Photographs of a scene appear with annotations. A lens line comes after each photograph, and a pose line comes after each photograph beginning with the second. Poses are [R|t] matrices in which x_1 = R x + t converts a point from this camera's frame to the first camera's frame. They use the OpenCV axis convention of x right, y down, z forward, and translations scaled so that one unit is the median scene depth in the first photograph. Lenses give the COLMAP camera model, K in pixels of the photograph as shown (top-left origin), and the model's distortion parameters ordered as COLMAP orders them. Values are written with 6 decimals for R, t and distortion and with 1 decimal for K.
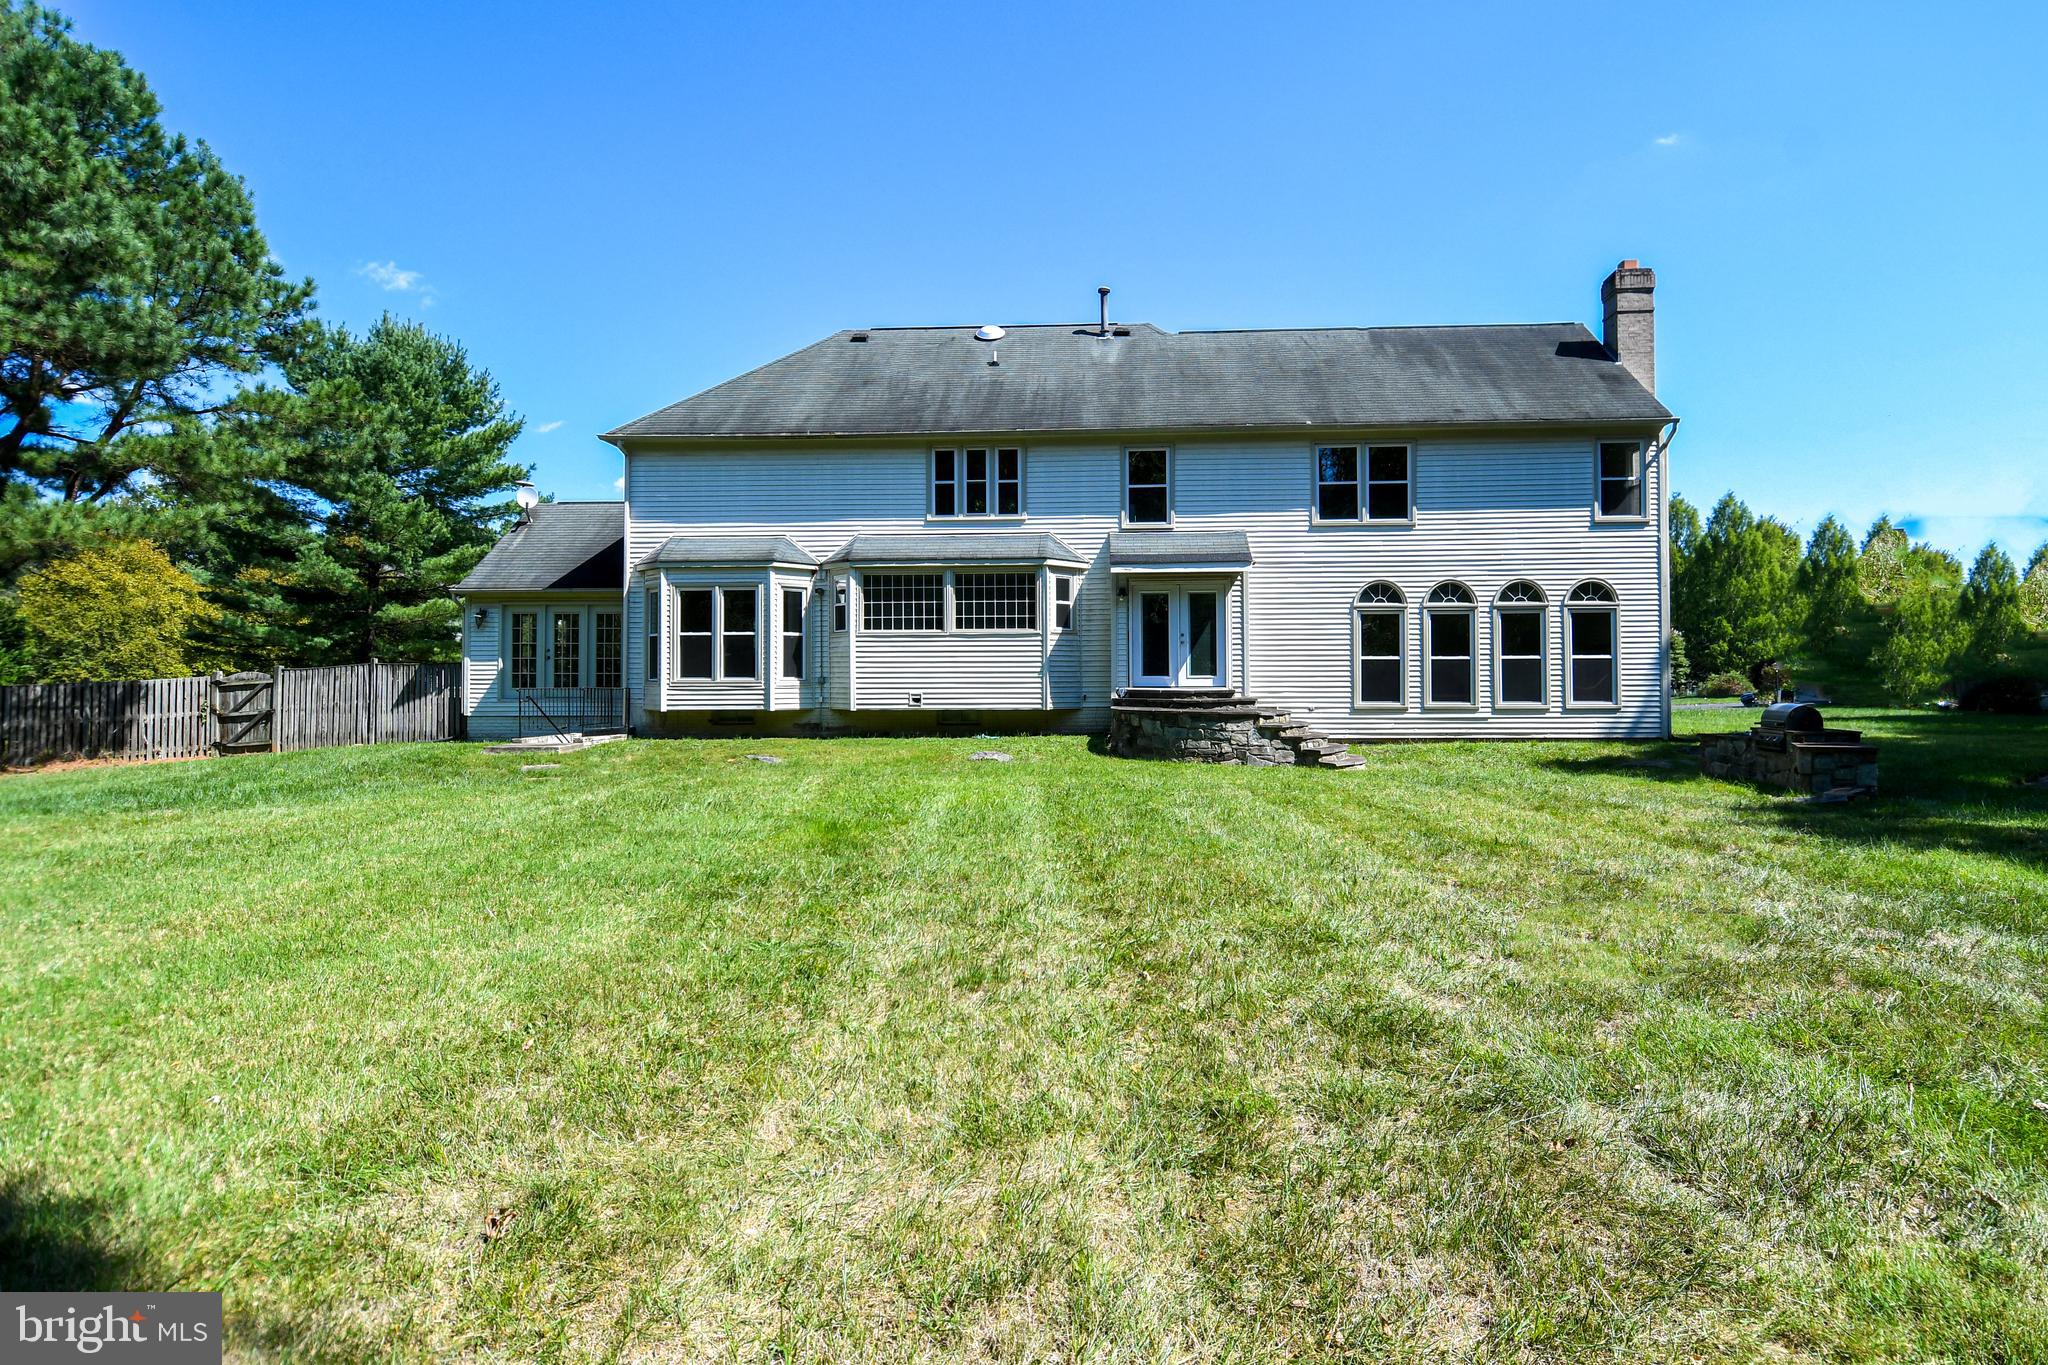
lens RADIAL K [[1083.6, 0, 1023.3], [0, 1083.6, 661.1], [0, 0, 1]] dist [-0.001992, -0.000863]
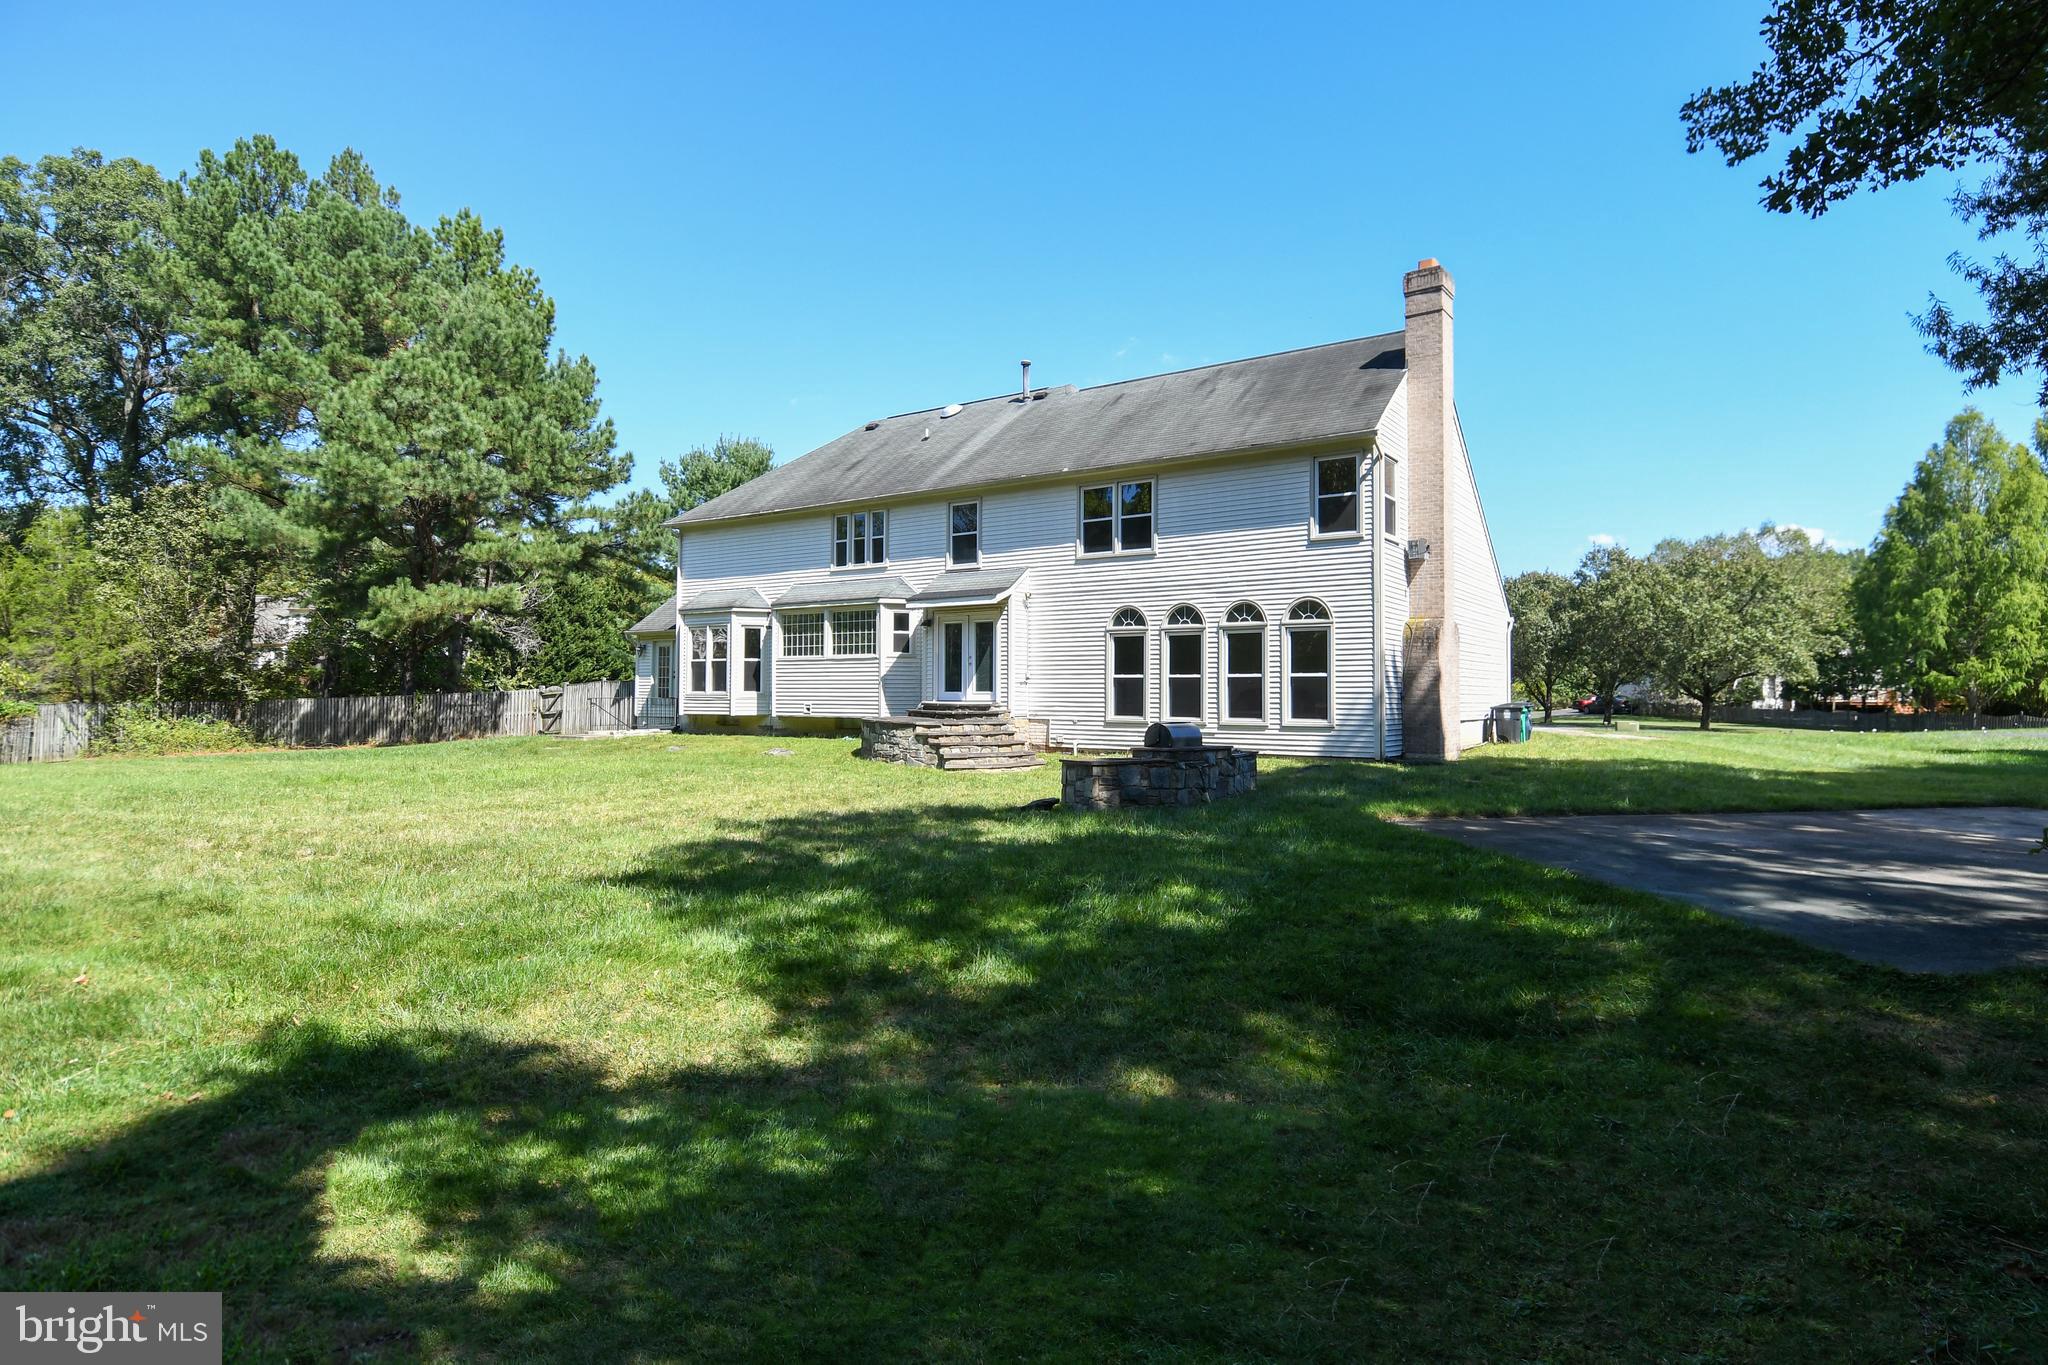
lens RADIAL K [[1083.6, 0, 1023.3], [0, 1083.6, 661.1], [0, 0, 1]] dist [-0.001992, -0.000863]
pose [[0.860248, -0.009461, -0.509788, 0.793519], [0.005494, 0.999942, -0.009286, -0.008694], [0.509846, 0.005188, 0.860250, 0.001607]]
